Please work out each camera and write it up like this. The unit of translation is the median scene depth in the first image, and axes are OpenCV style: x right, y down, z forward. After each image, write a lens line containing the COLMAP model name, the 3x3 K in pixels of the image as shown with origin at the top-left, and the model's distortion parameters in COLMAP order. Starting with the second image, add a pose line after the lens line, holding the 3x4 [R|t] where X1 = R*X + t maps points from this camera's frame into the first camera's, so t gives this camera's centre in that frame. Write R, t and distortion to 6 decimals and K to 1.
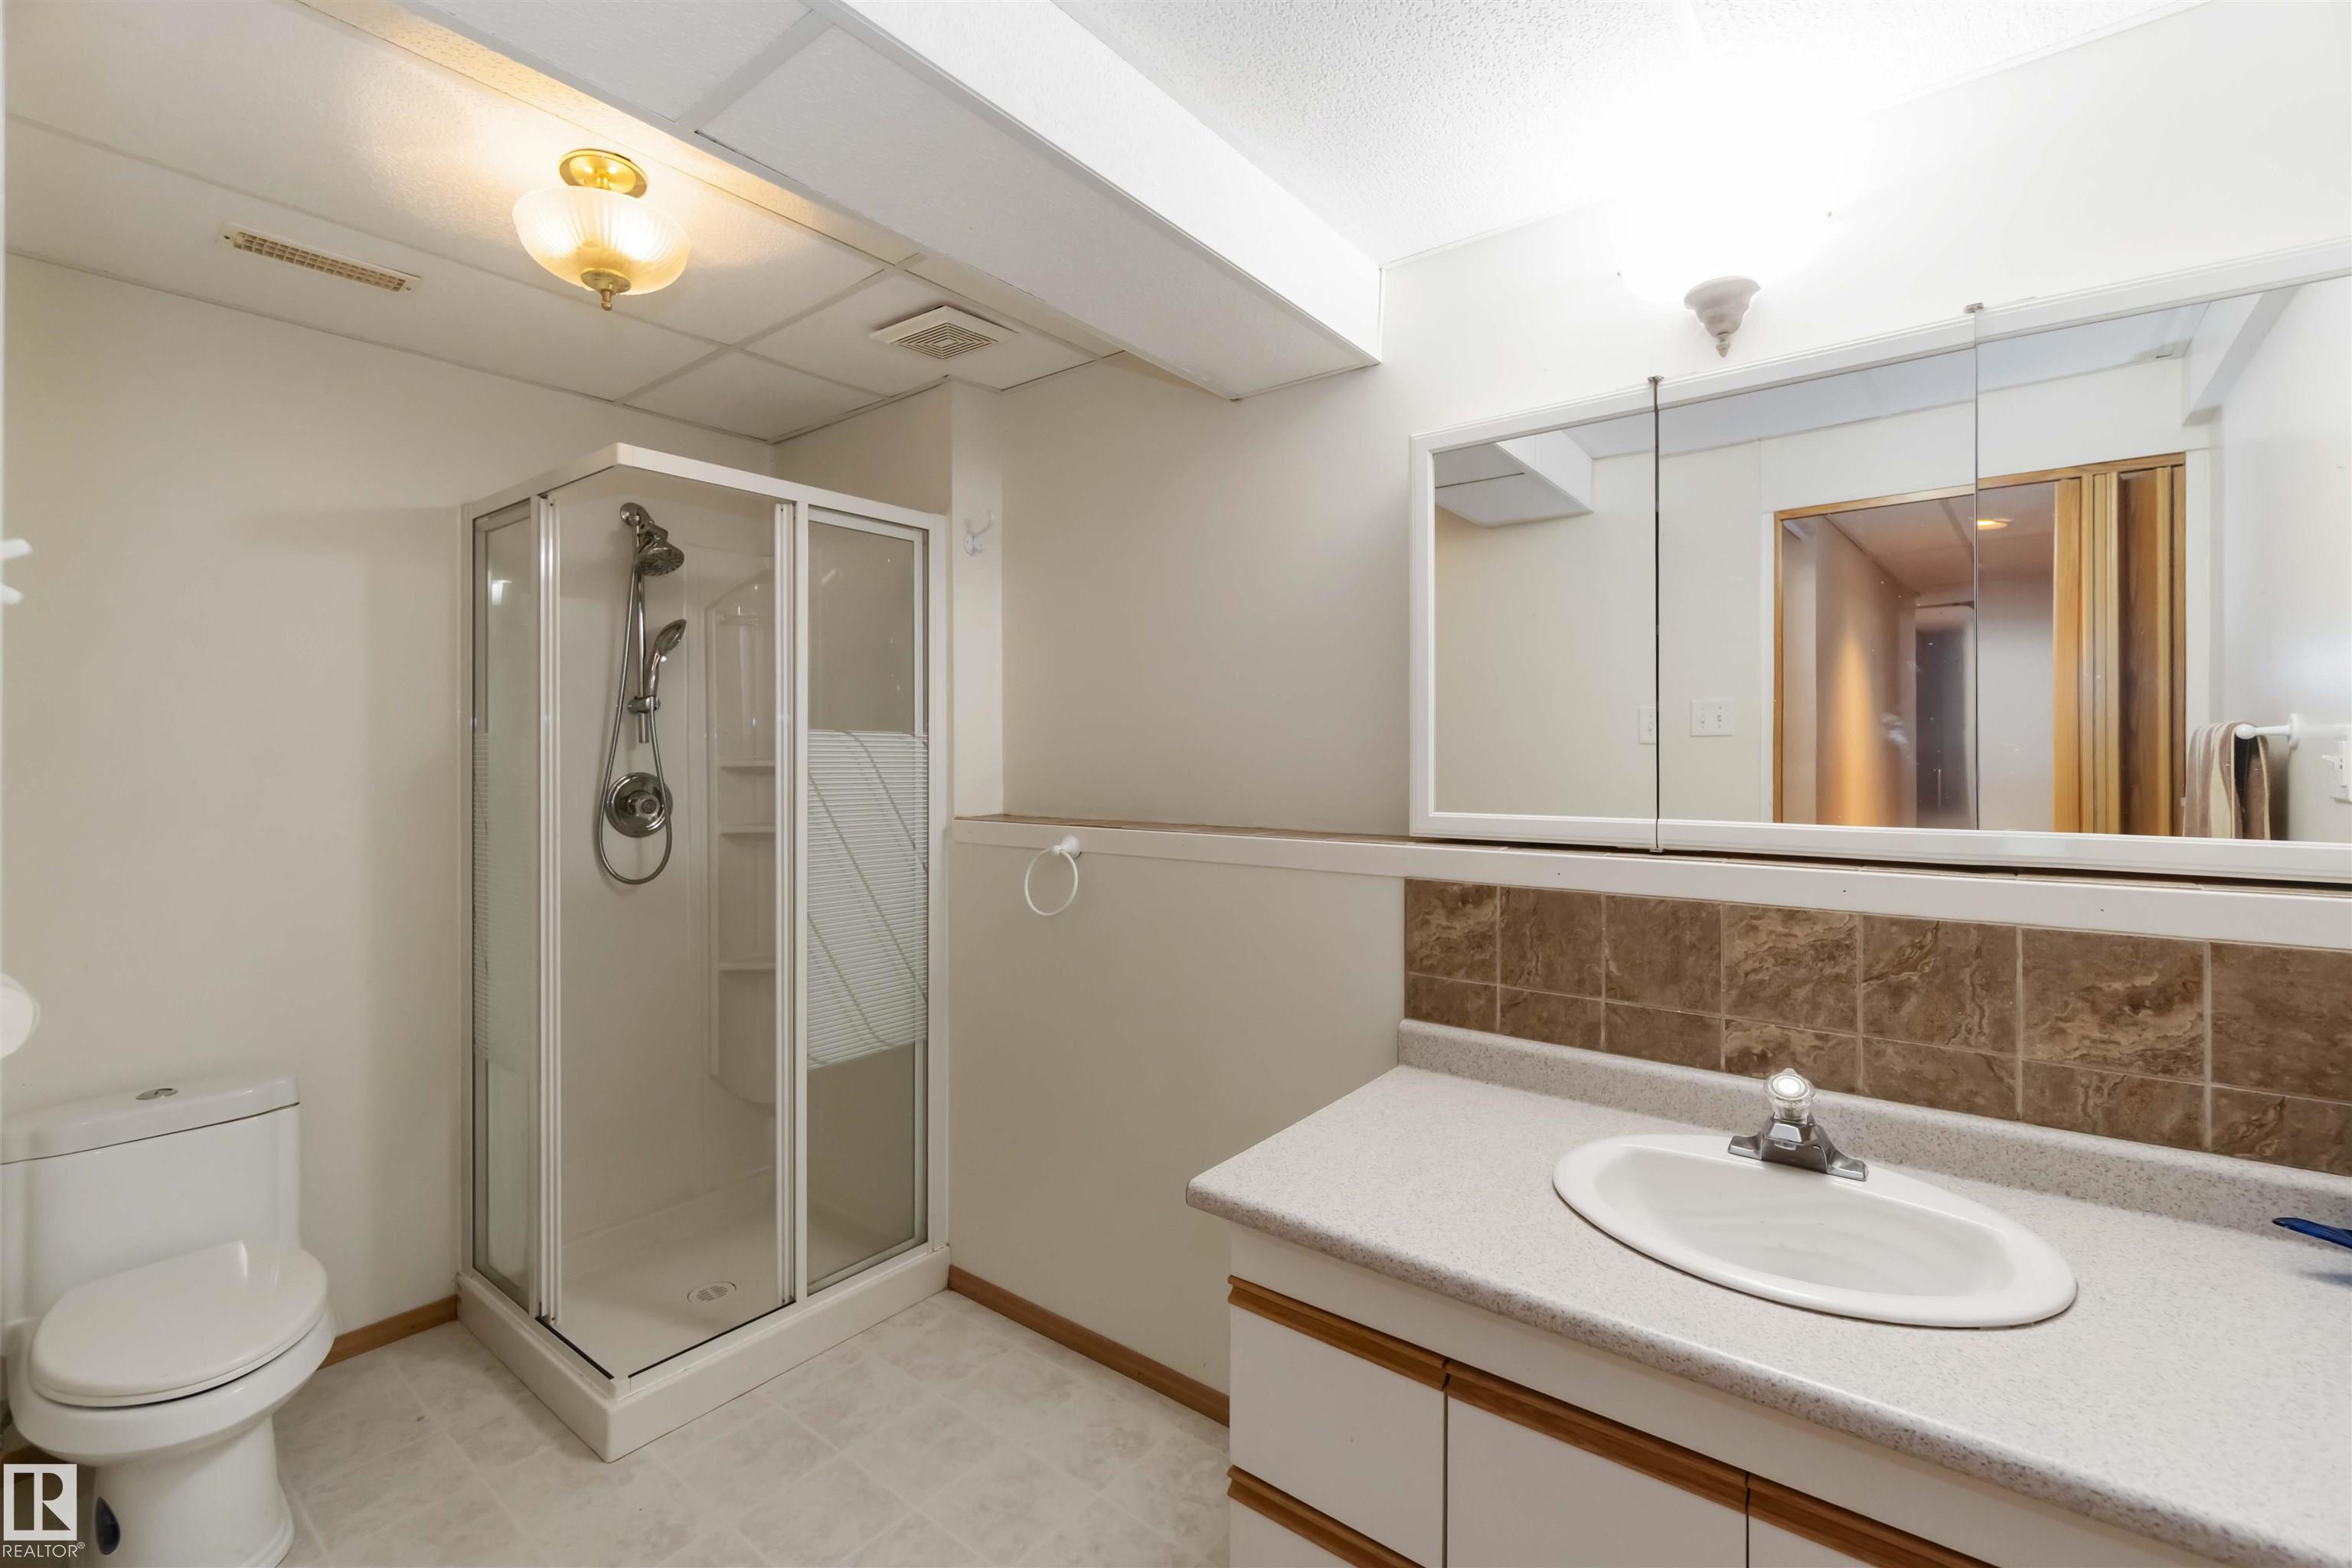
lens RADIAL K [[1025.2, 0, 1161.0], [0, 1025.2, 761.1], [0, 0, 1]] dist [-0.000112, 0.001051]
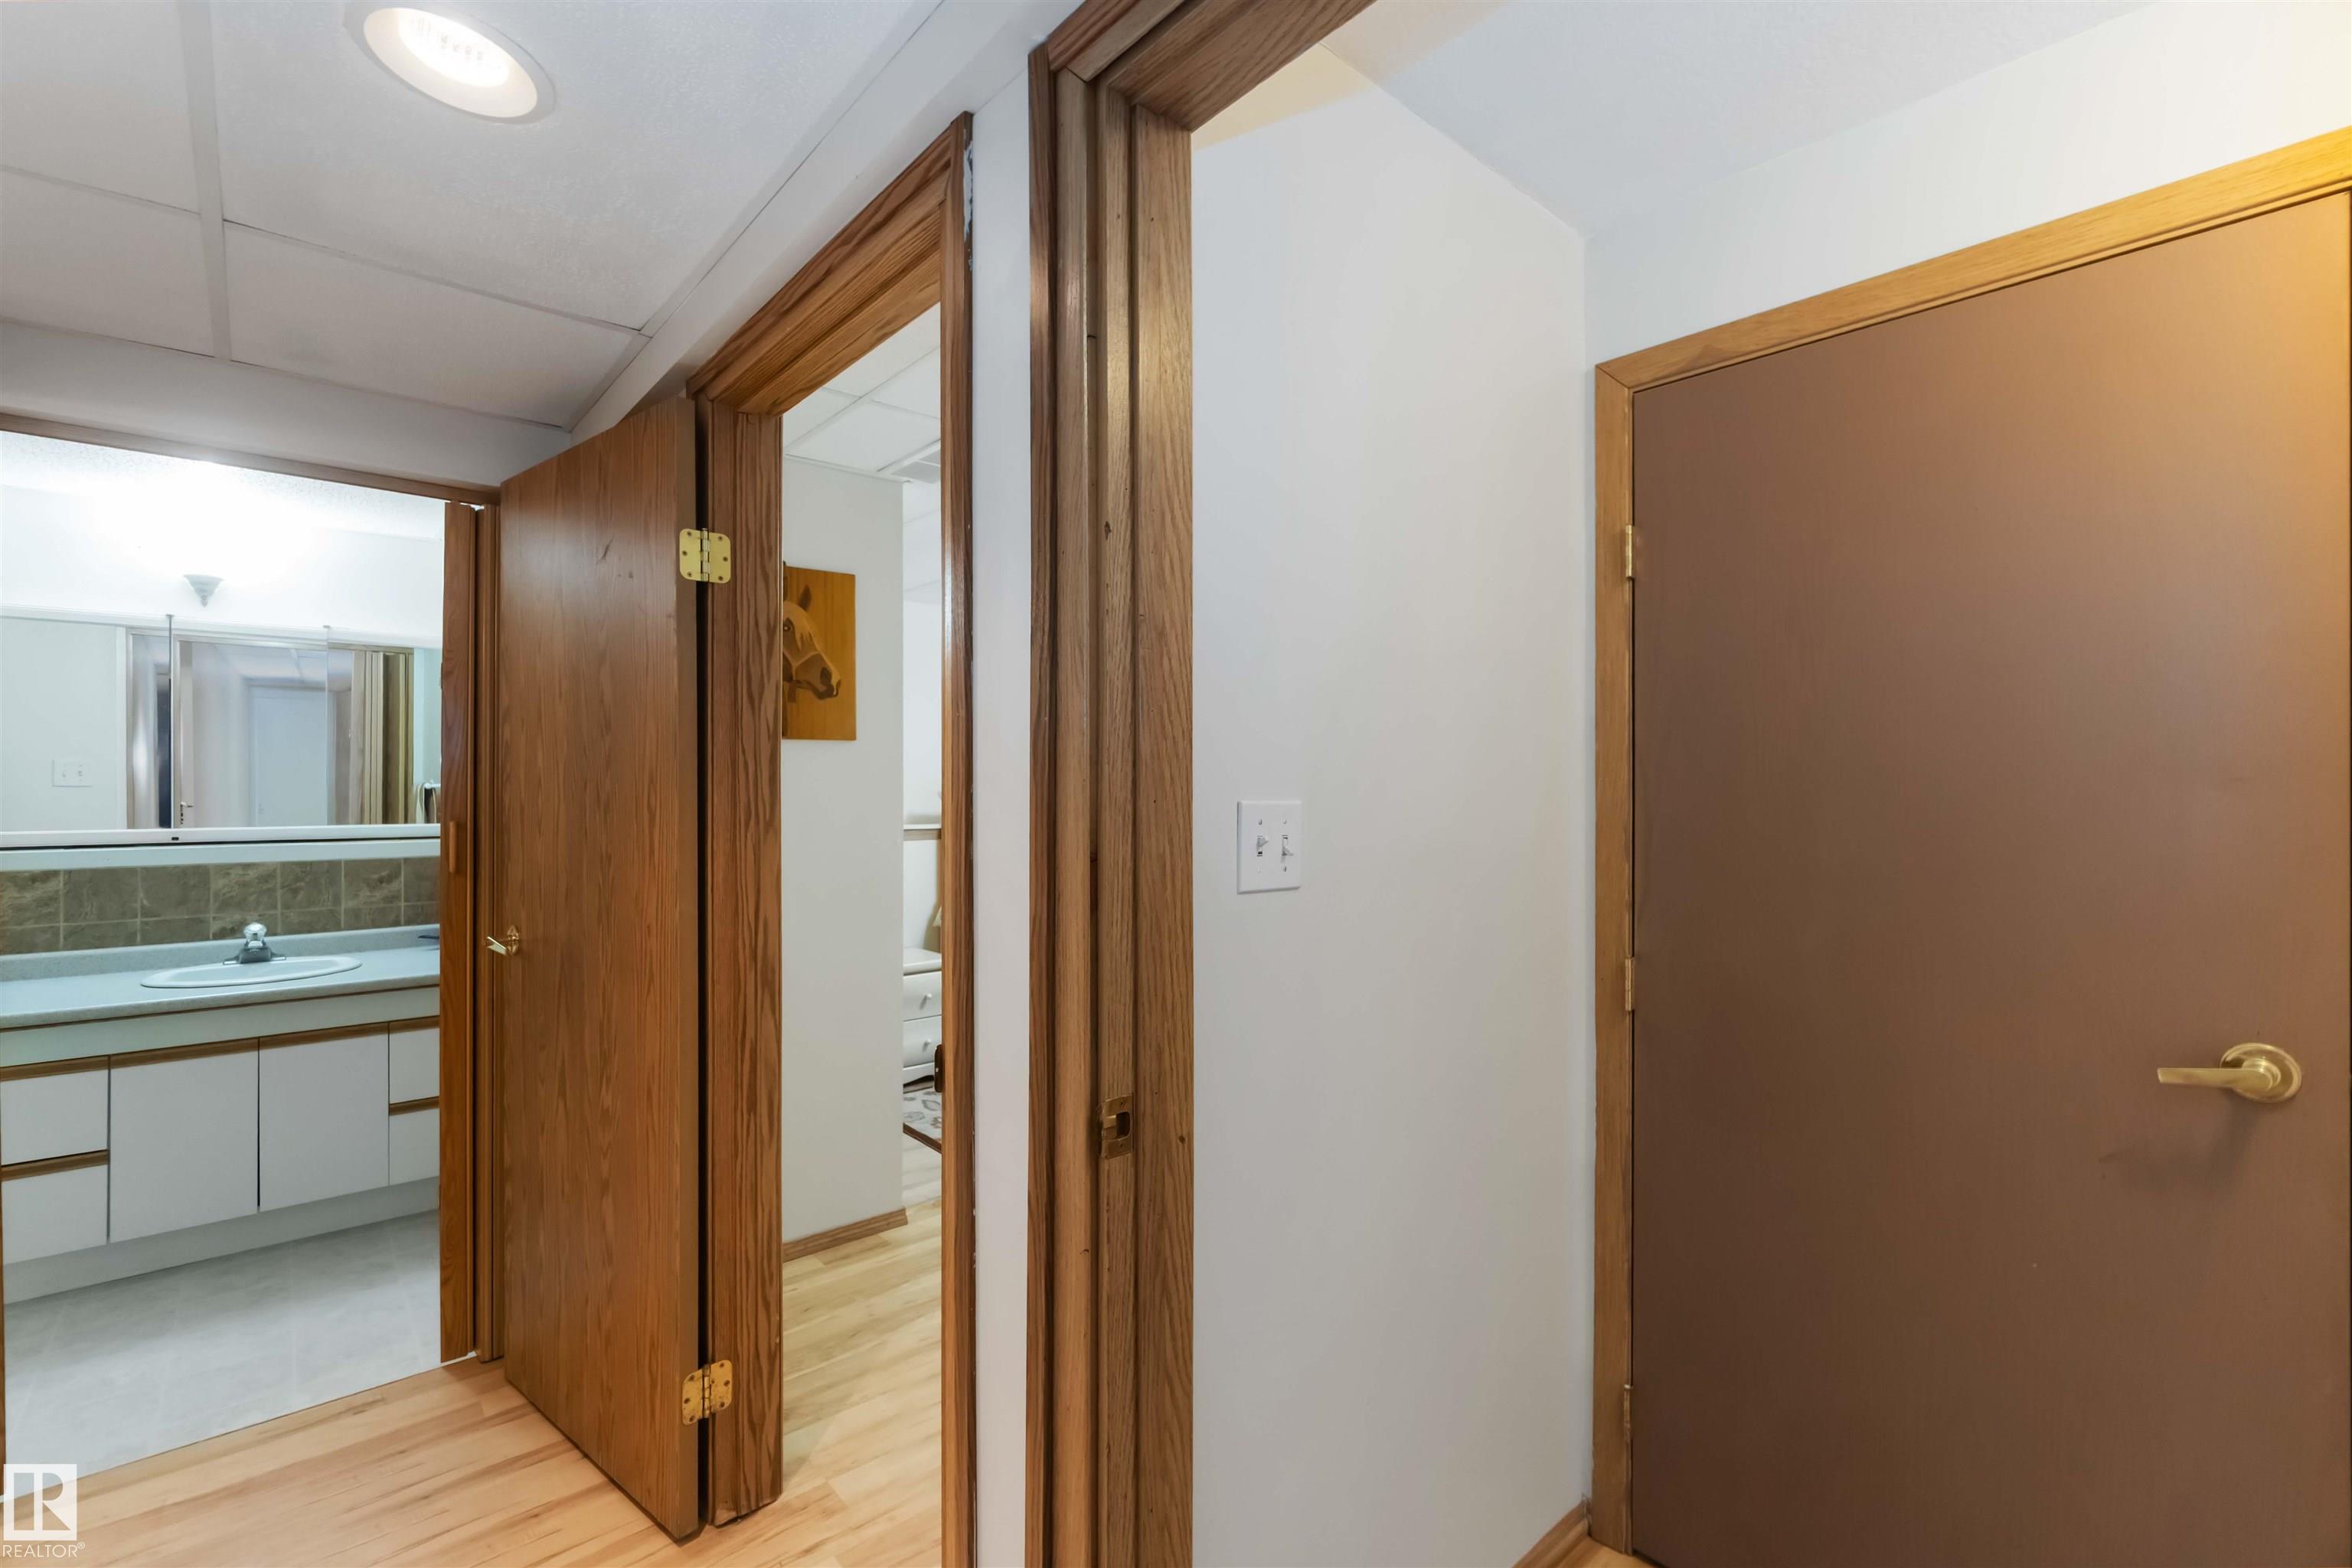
lens RADIAL K [[1025.2, 0, 1161.7], [0, 1025.2, 780.6], [0, 0, 1]] dist [-0.000112, 0.001051]
pose [[0.180665, 0.008690, 0.983506, -1.280408], [0.003548, 0.999949, -0.009487, -0.014557], [-0.983538, 0.005203, 0.180625, -1.441157]]
